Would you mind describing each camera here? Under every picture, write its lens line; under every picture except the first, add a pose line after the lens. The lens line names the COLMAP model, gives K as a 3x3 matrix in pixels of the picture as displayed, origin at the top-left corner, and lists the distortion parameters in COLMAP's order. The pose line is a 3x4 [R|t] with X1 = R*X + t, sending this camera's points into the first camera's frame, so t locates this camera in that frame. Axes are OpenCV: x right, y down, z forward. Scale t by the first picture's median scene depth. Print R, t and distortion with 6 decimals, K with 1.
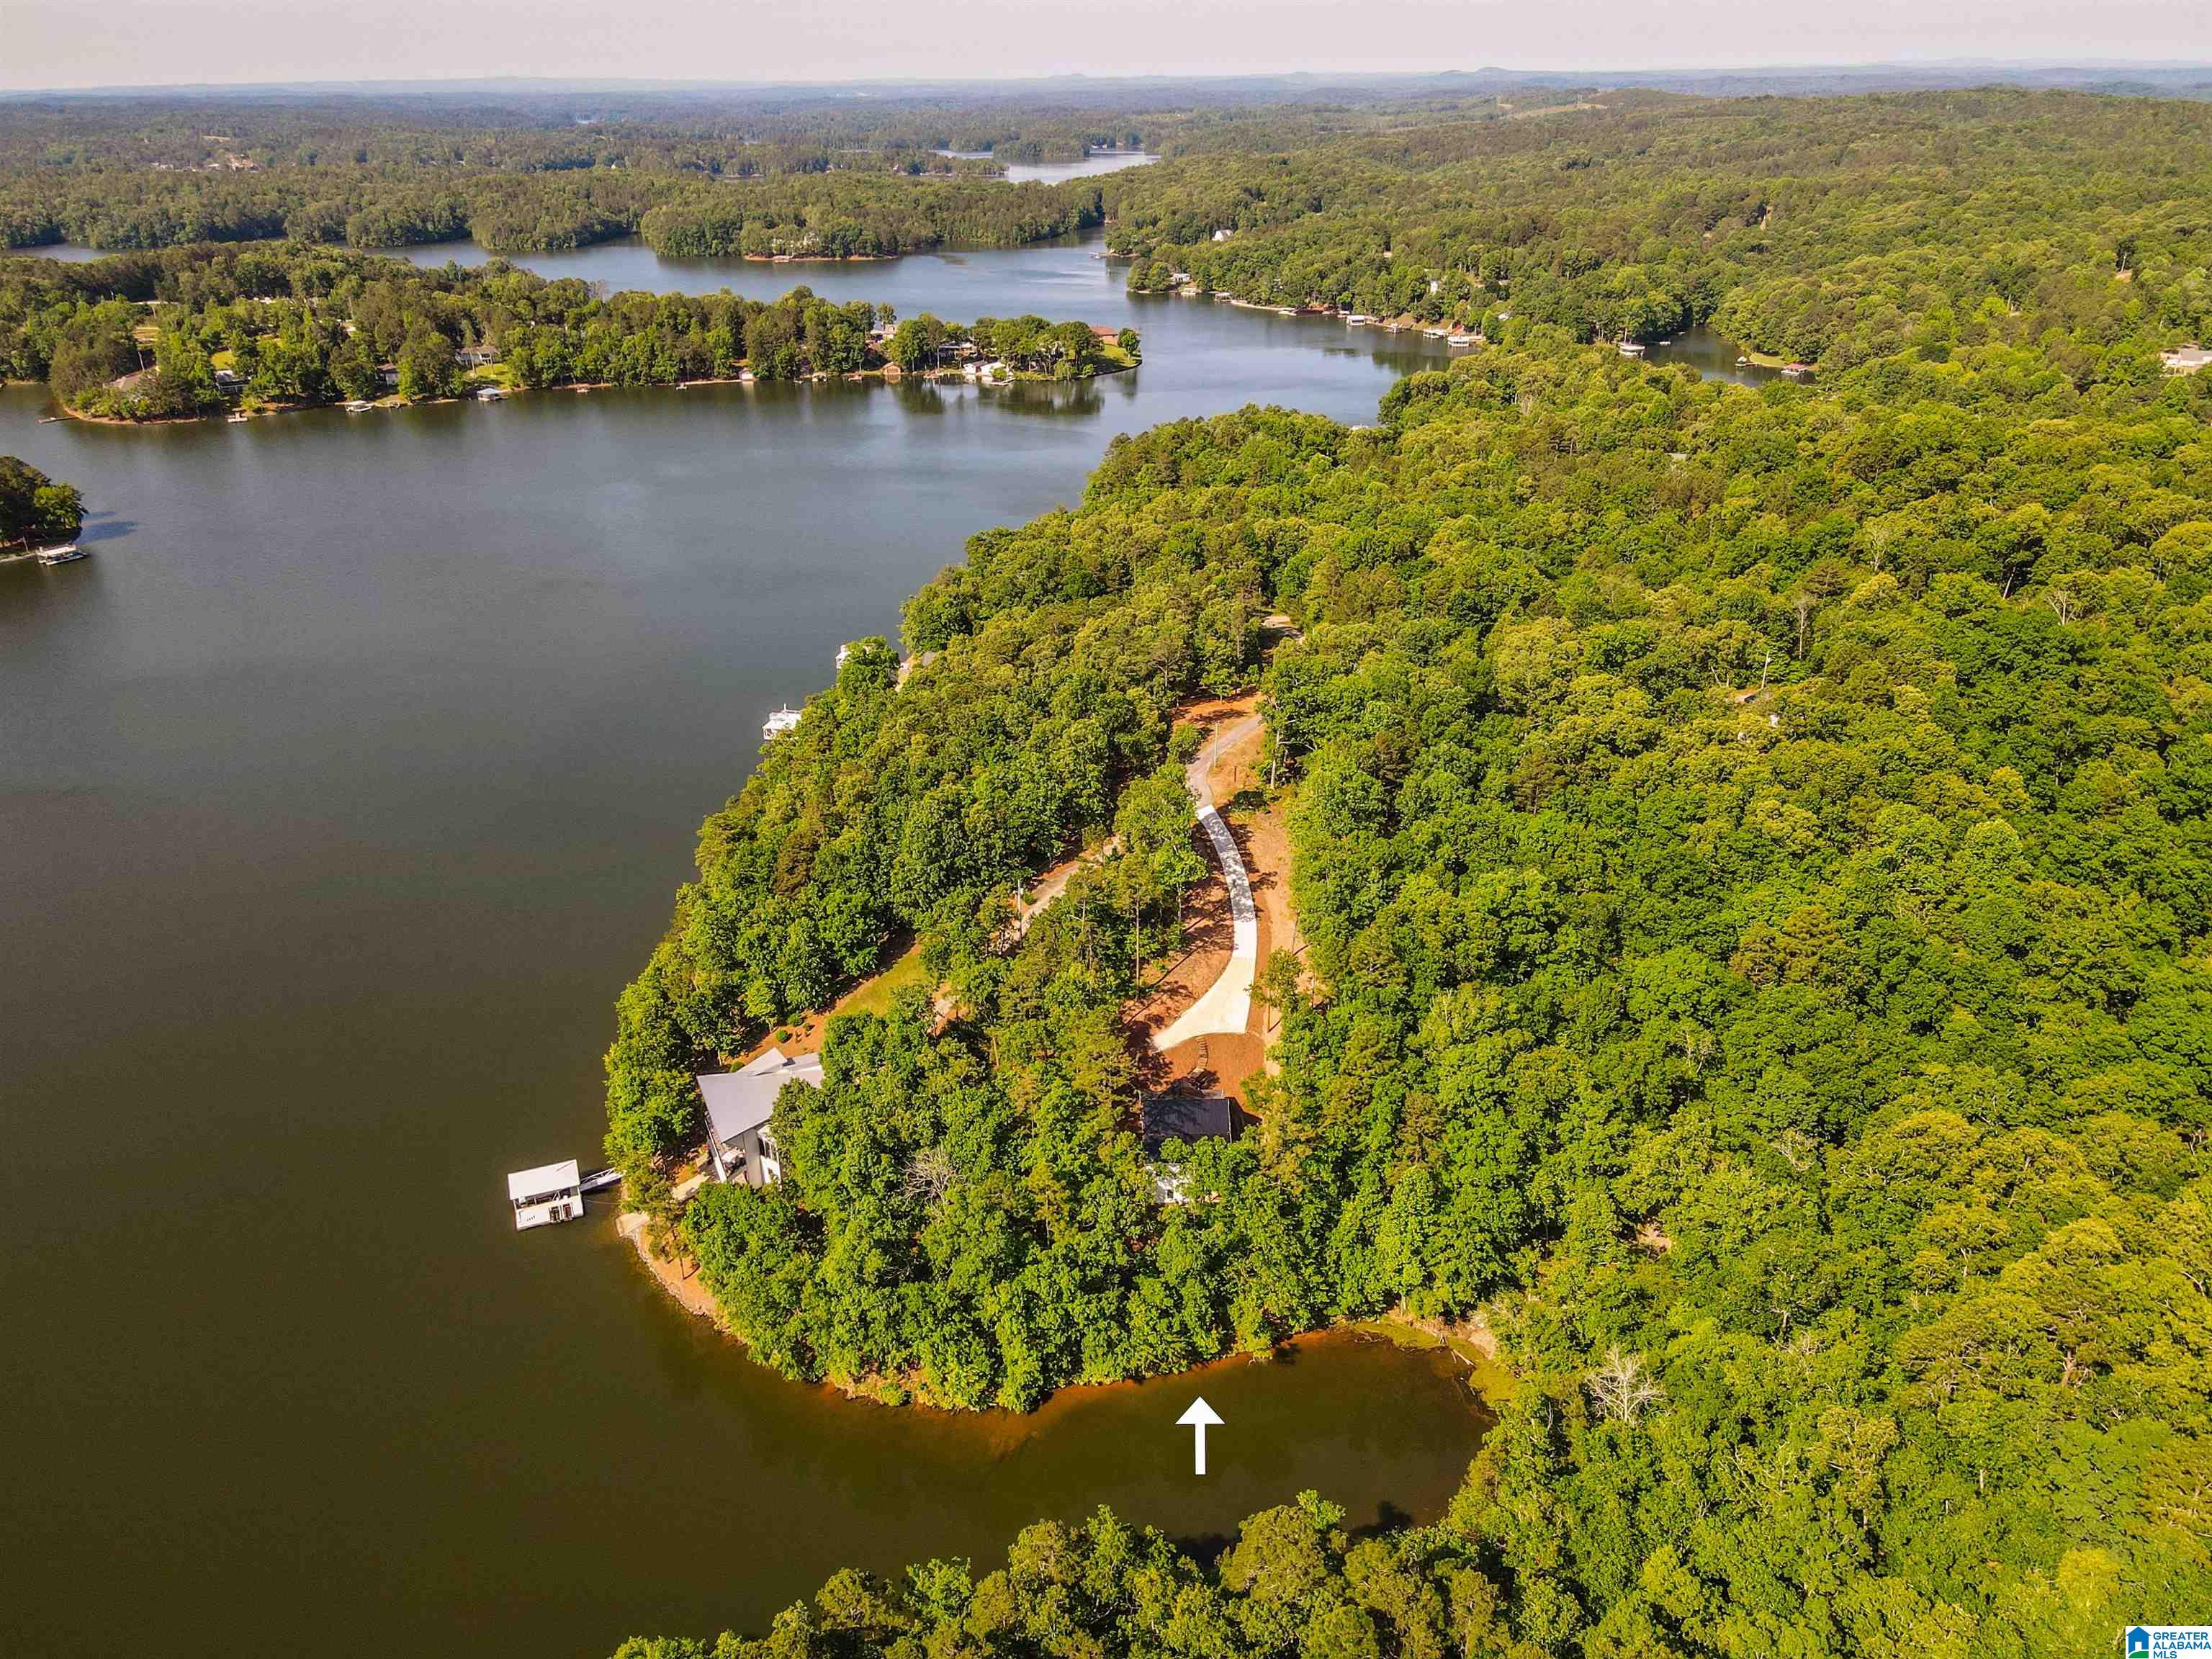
lens RADIAL K [[1576.8, 0, 1106.0], [0, 1576.8, 829.5], [0, 0, 1]] dist [0.009107, 0.002864]
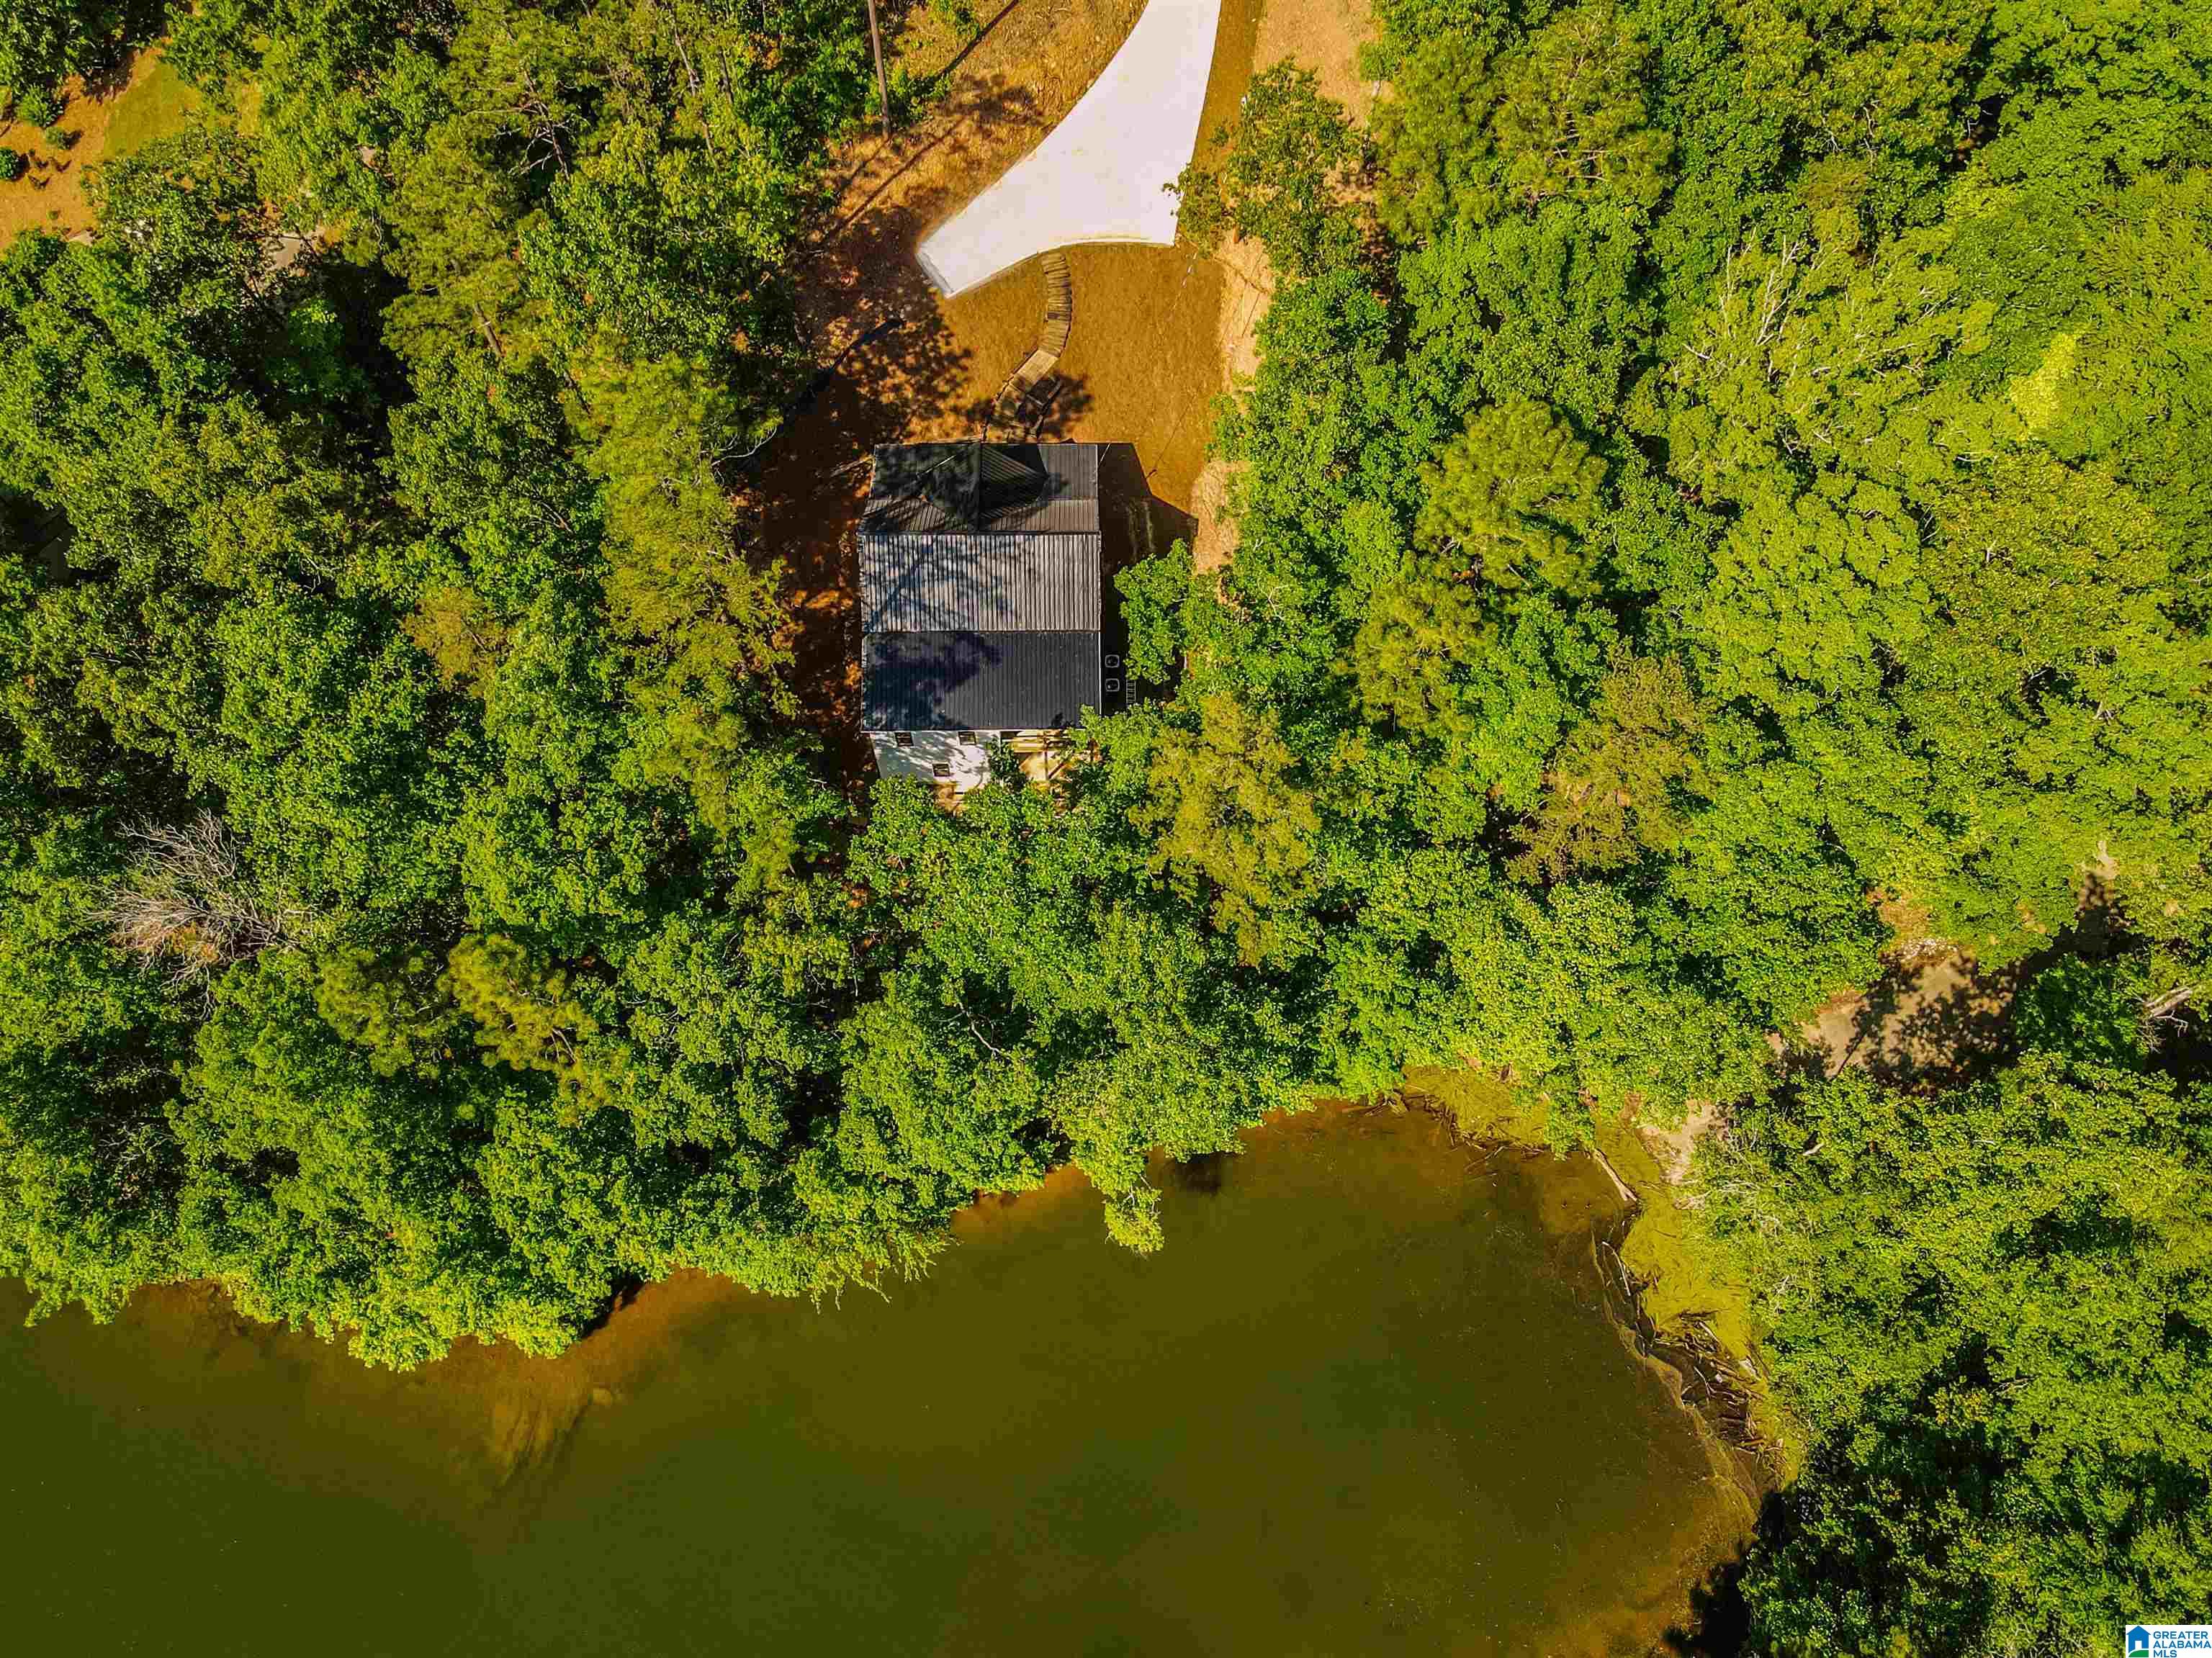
lens RADIAL K [[1576.6, 0, 1106.0], [0, 1576.6, 829.0], [0, 0, 1]] dist [0.009107, 0.002864]
pose [[0.999812, 0.008671, 0.017328, 0.015049], [-0.018008, 0.745892, 0.665823, -0.003956], [-0.007152, -0.666010, 0.745908, 0.140665]]
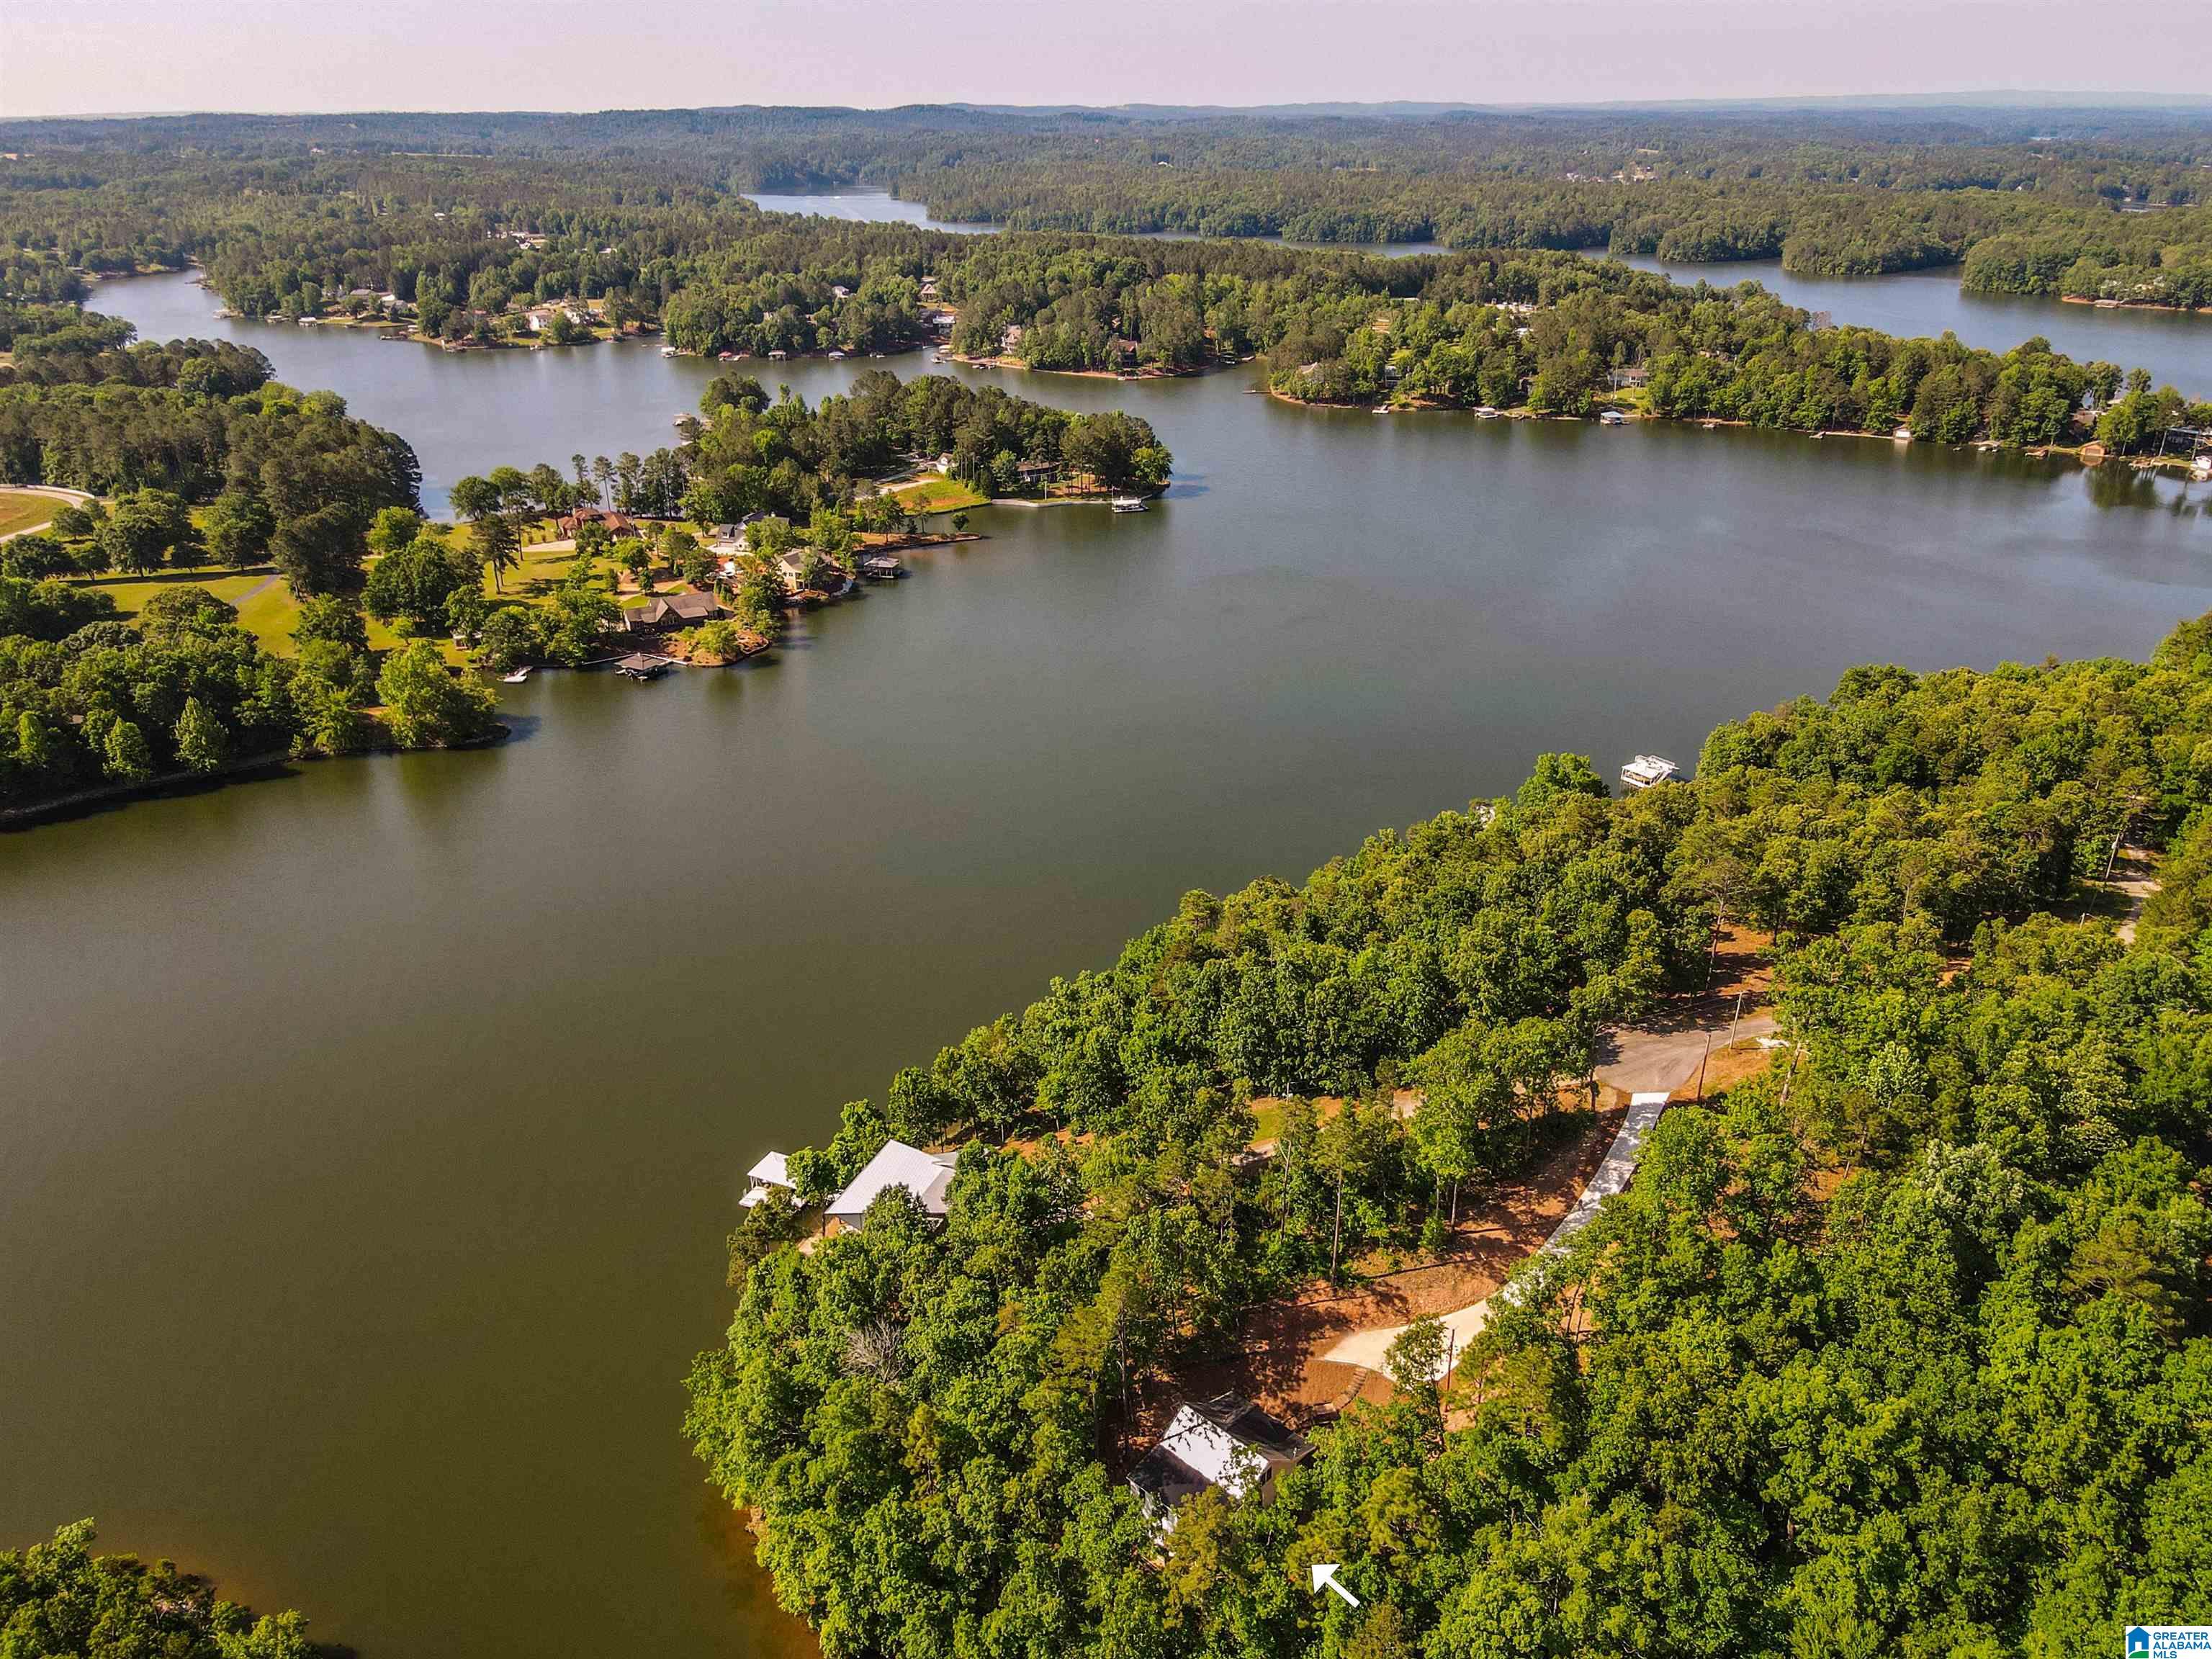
lens RADIAL K [[1586.5, 0, 1063.7], [0, 1586.5, 826.4], [0, 0, 1]] dist [0.007714, 0.002335]
pose [[0.699870, 0.295596, -0.650235, 0.084596], [-0.303194, 0.947208, 0.104261, -0.033712], [0.646726, 0.124178, 0.752545, 0.068067]]
